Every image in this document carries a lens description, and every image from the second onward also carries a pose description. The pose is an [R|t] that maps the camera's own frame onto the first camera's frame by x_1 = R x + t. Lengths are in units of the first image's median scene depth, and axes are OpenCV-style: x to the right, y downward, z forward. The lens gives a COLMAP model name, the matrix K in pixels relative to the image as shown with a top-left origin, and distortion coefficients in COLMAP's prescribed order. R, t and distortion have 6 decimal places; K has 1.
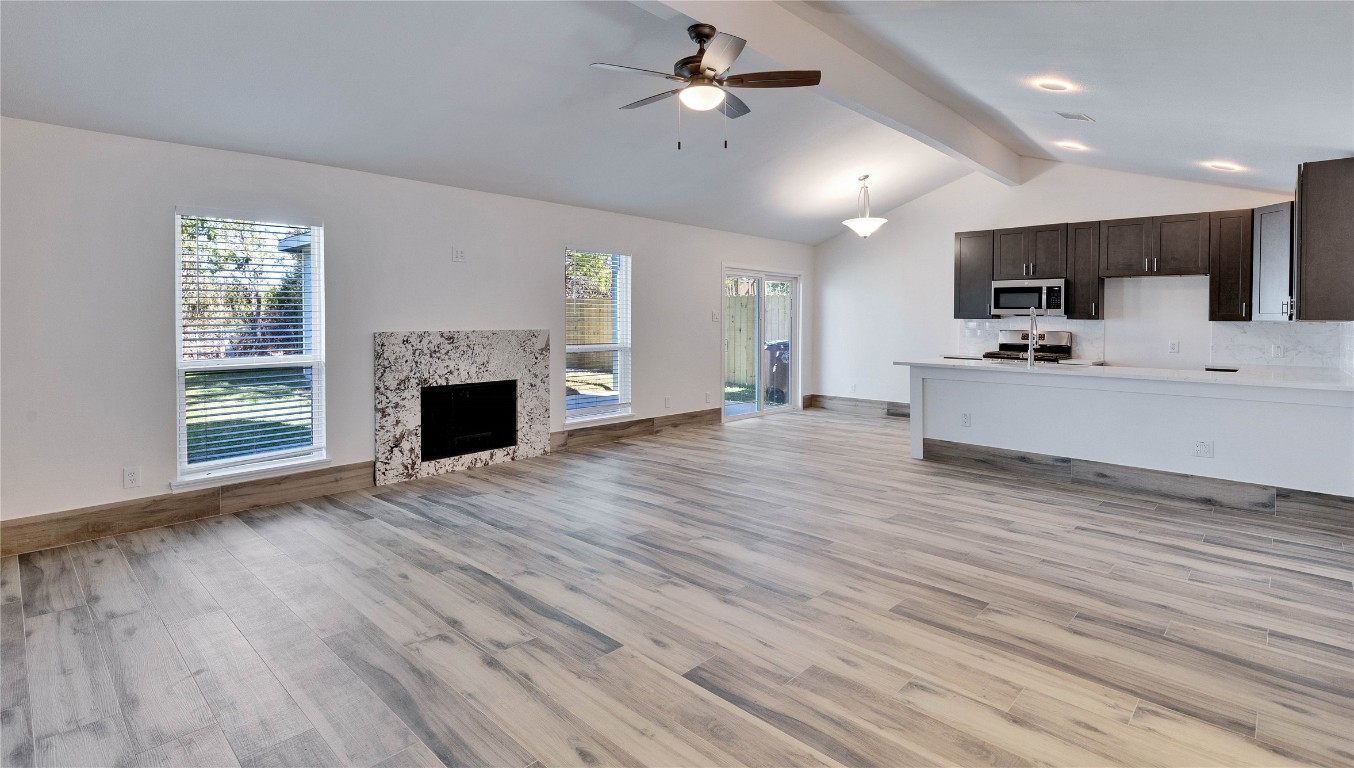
lens RADIAL K [[632.2, 0, 679.9], [0, 632.2, 325.0], [0, 0, 1]] dist [0.002896, -0.000032]
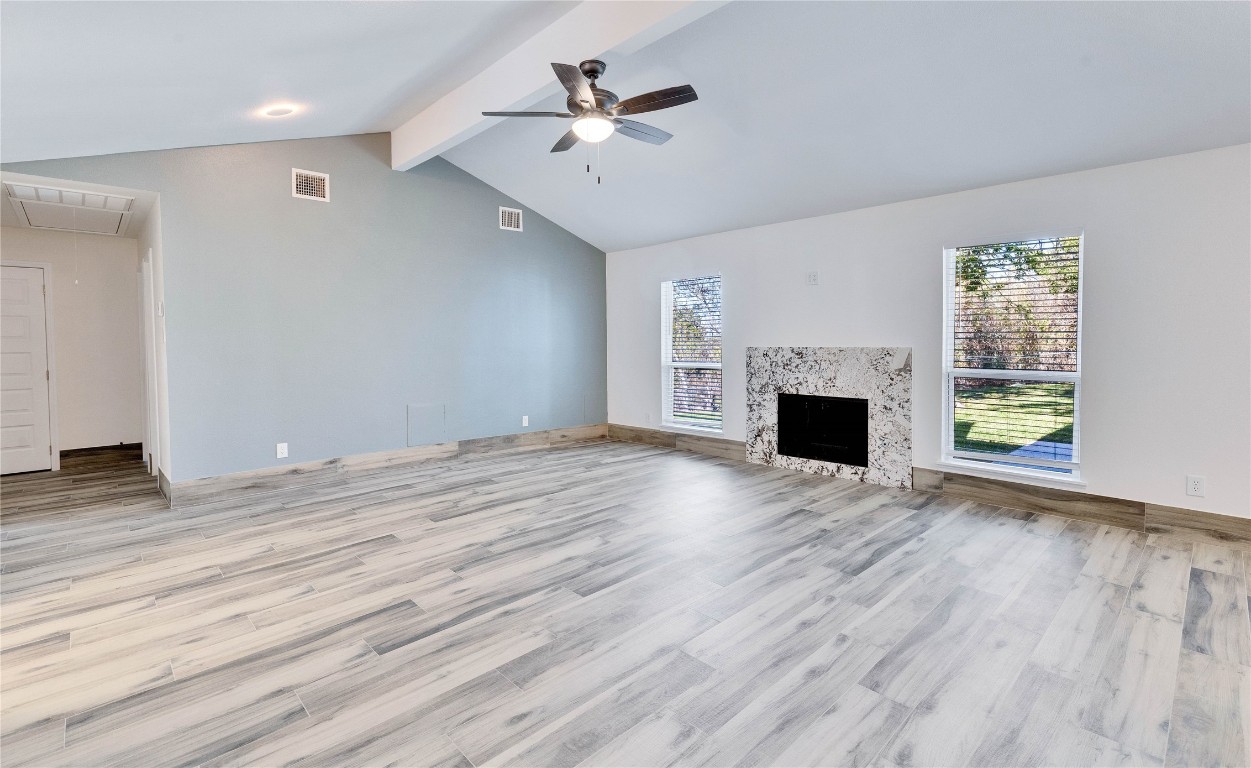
lens RADIAL K [[569.9, 0, 631.1], [0, 569.9, 354.6], [0, 0, 1]] dist [0.004708, -0.000881]
pose [[-0.038827, 0.025416, -0.998923, 0.706212], [-0.004000, 0.999664, 0.025591, -0.002358], [0.999238, 0.004989, -0.038712, 0.771361]]
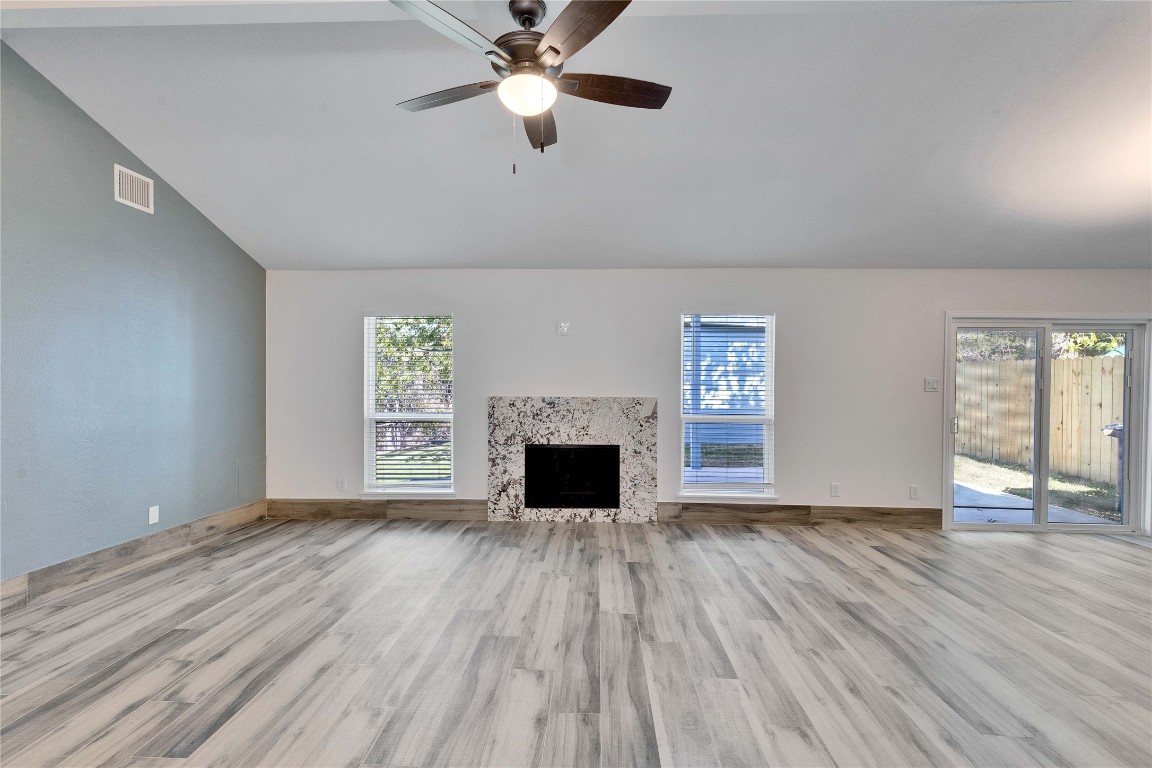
lens RADIAL K [[519.5, 0, 580.2], [0, 519.5, 388.7], [0, 0, 1]] dist [0.012050, -0.003586]
pose [[0.659794, 0.006525, -0.751418, 0.387825], [-0.013039, 0.999911, -0.002766, -0.003383], [0.751333, 0.011623, 0.659821, 0.444525]]
